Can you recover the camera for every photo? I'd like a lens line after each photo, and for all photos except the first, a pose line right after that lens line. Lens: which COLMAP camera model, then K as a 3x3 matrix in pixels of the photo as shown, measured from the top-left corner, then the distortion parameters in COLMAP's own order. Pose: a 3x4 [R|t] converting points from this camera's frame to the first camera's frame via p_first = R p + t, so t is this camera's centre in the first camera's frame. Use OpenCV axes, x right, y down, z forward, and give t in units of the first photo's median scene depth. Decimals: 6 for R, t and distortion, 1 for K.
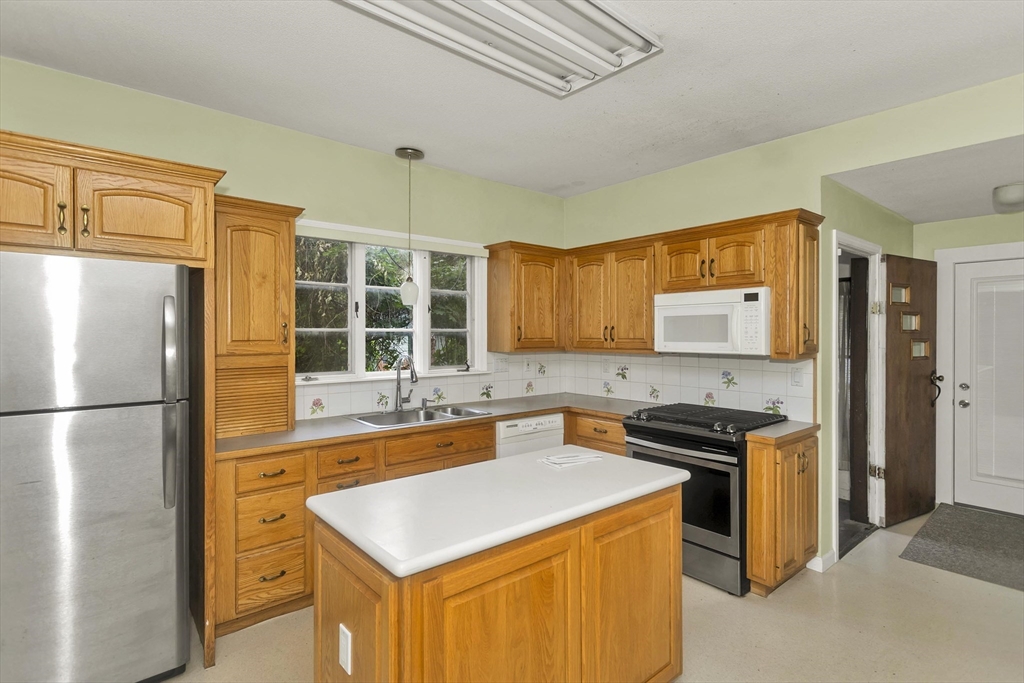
lens RADIAL K [[503.3, 0, 507.7], [0, 503.3, 338.6], [0, 0, 1]] dist [-0.001203, -0.000529]
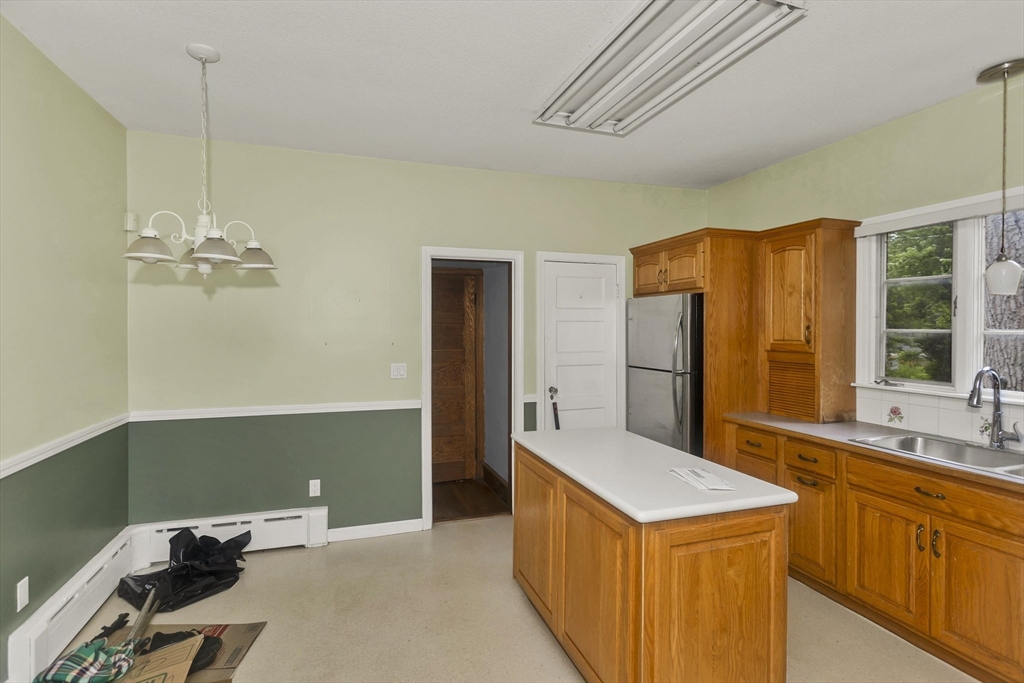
lens RADIAL K [[503.3, 0, 508.9], [0, 503.3, 333.2], [0, 0, 1]] dist [-0.001203, -0.000529]
pose [[-0.368746, 0.007922, -0.929496, 0.814053], [-0.010553, 0.999864, 0.012708, -0.020172], [0.929470, 0.014495, -0.368612, 0.759129]]
